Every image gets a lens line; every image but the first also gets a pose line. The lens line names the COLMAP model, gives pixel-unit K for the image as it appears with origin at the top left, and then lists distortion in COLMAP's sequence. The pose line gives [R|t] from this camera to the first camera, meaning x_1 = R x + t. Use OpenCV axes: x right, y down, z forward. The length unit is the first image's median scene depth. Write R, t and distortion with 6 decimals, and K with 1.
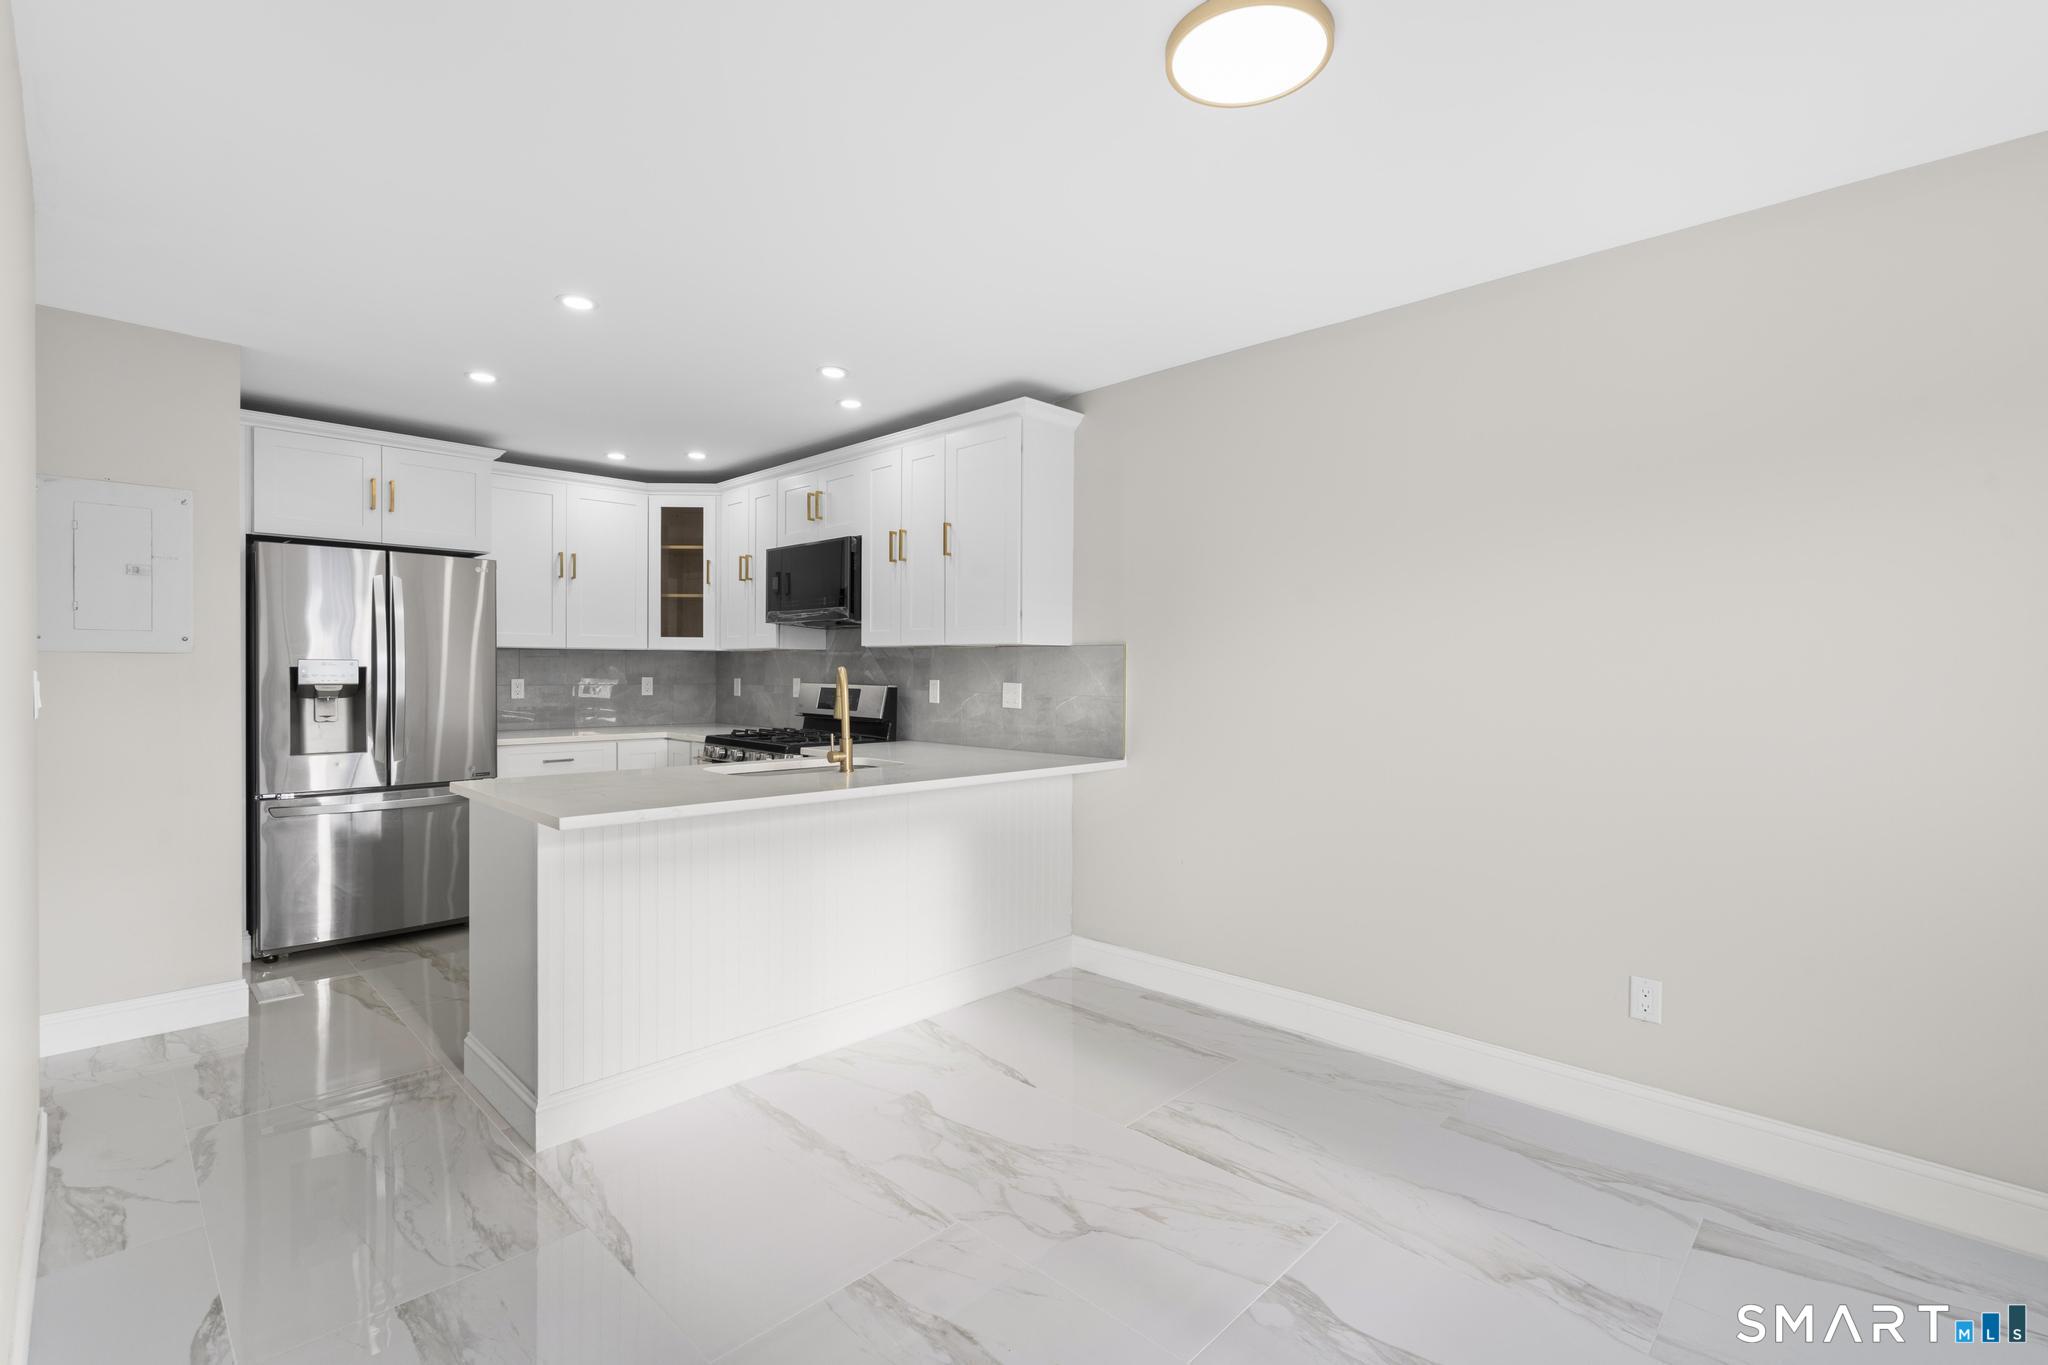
lens RADIAL K [[921.8, 0, 1022.0], [0, 921.8, 676.4], [0, 0, 1]] dist [-0.010493, 0.006303]
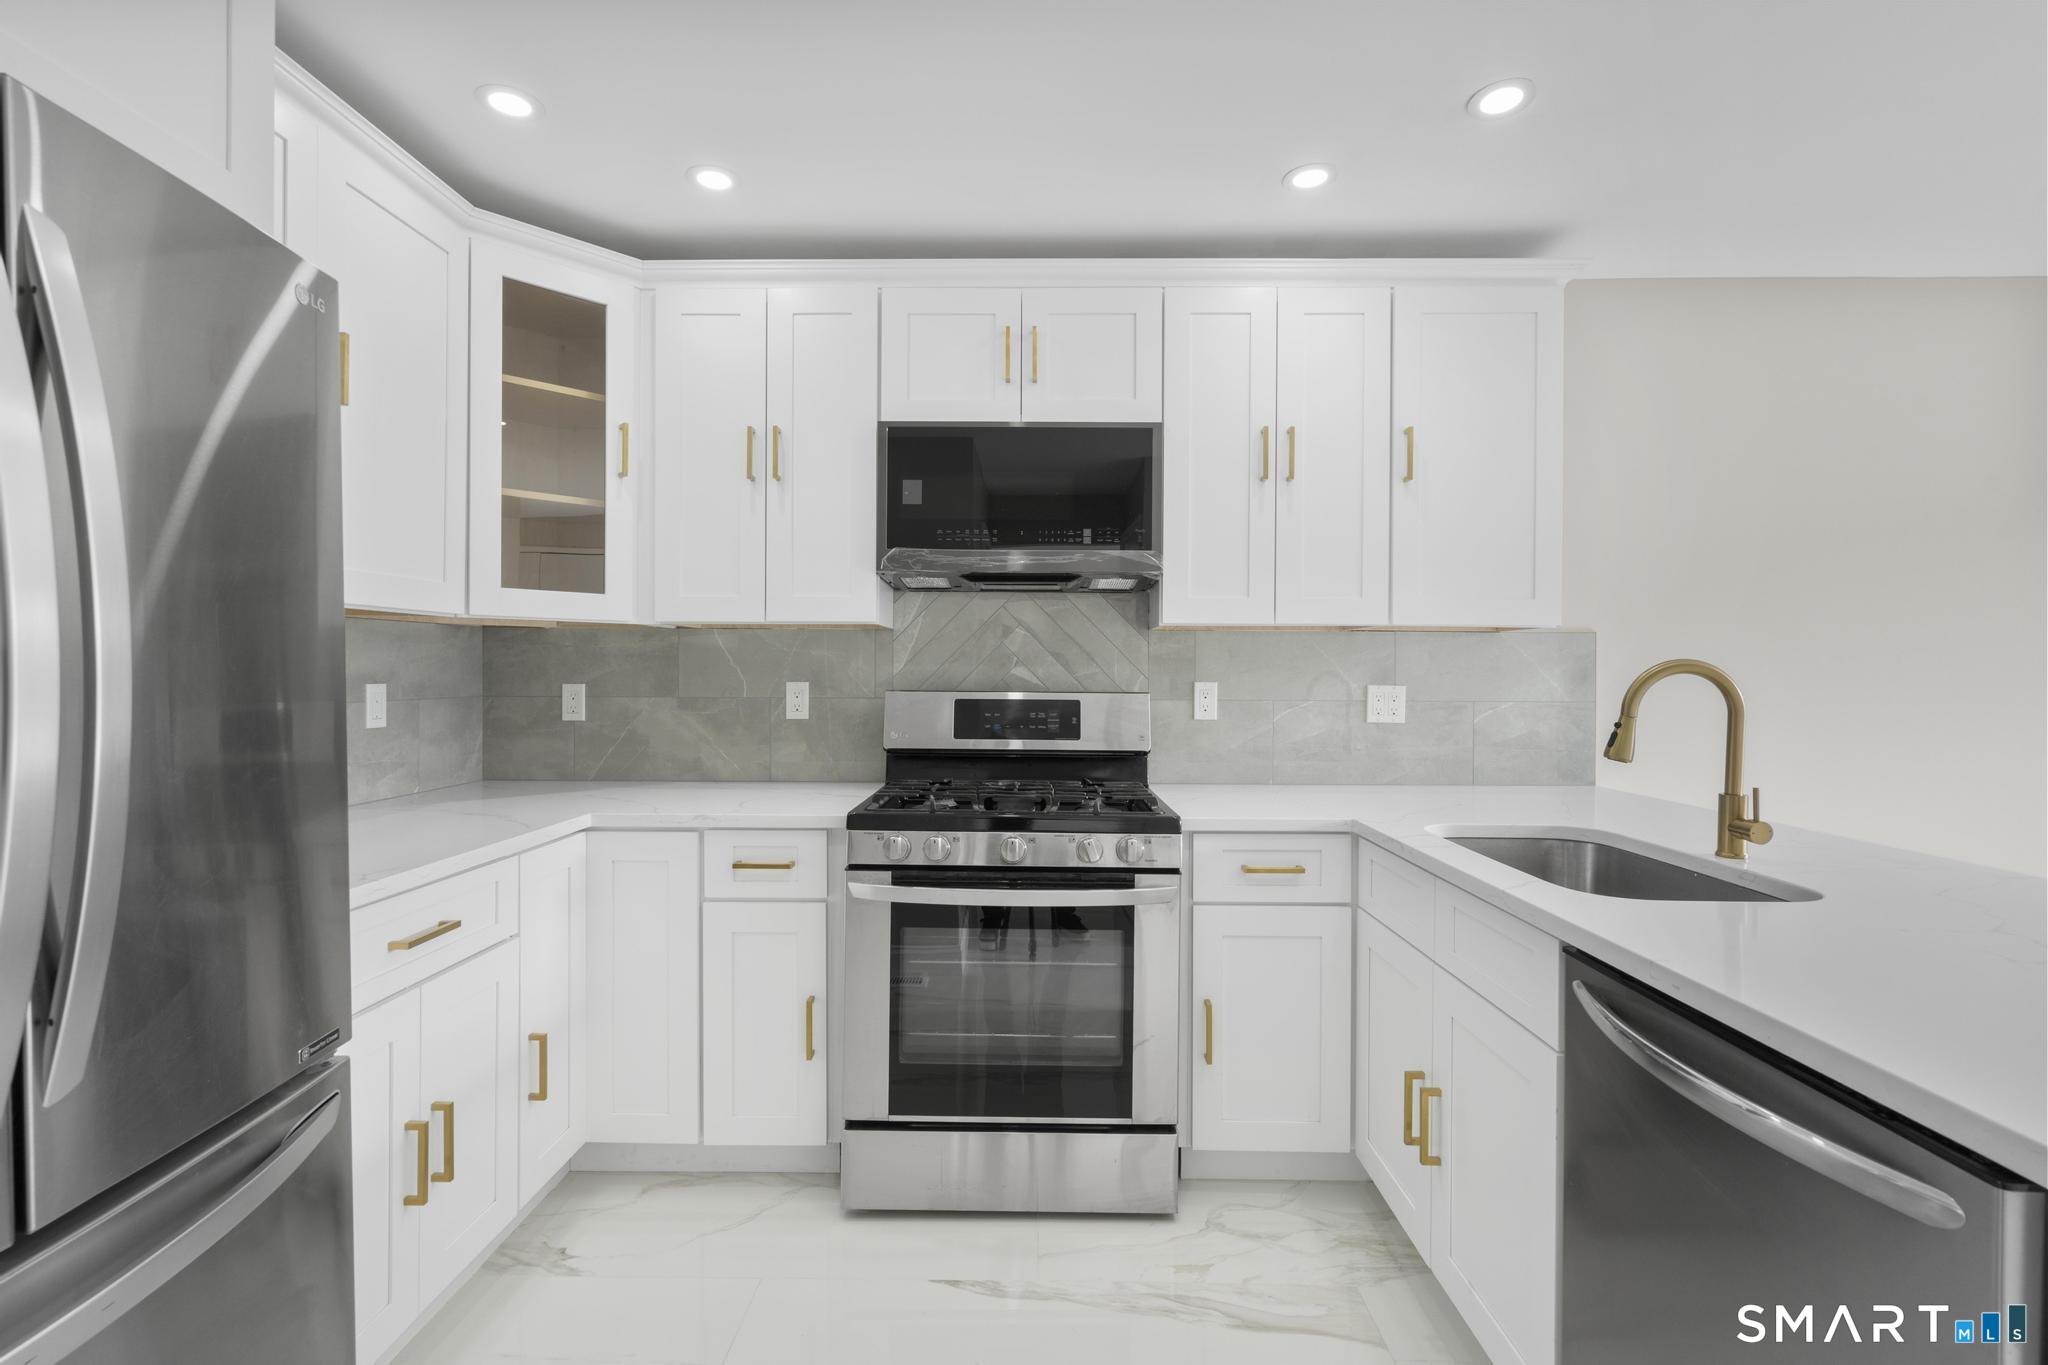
lens RADIAL K [[921.8, 0, 1022.0], [0, 921.8, 676.4], [0, 0, 1]] dist [-0.010493, 0.006303]
pose [[0.726645, -0.007393, 0.686974, -0.647551], [0.005784, 0.999972, 0.004643, -0.003836], [-0.686989, 0.000600, 0.726667, 0.680392]]
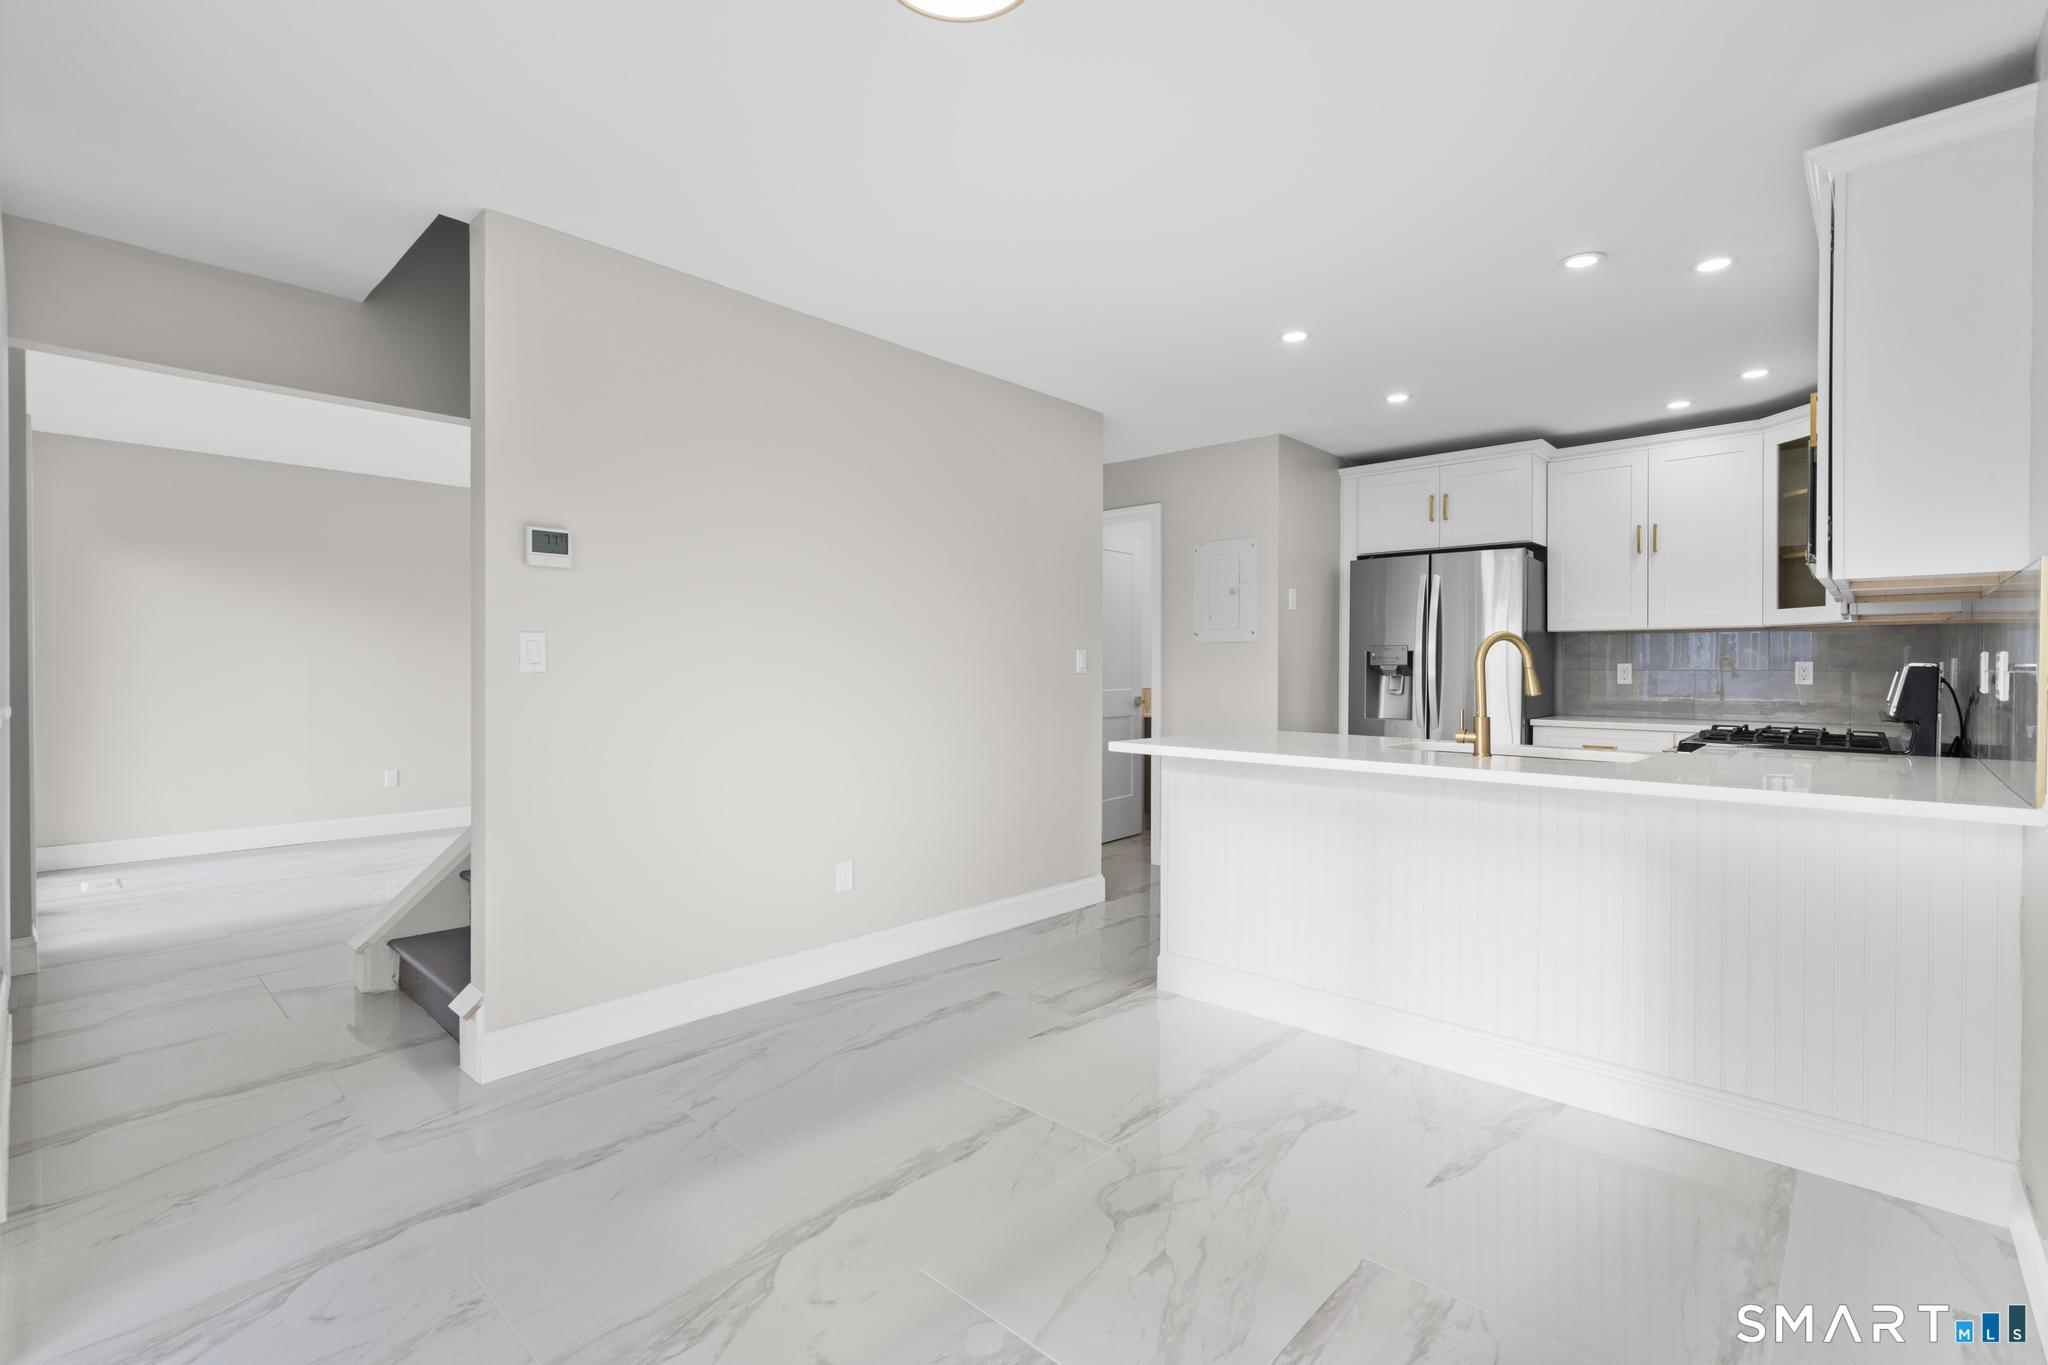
lens RADIAL K [[921.8, 0, 1022.0], [0, 921.8, 676.4], [0, 0, 1]] dist [-0.010493, 0.006303]
pose [[0.024976, 0.002826, -0.999684, 0.484051], [-0.010817, 0.999938, 0.002556, 0.025262], [0.999630, 0.010750, 0.025005, 0.424932]]
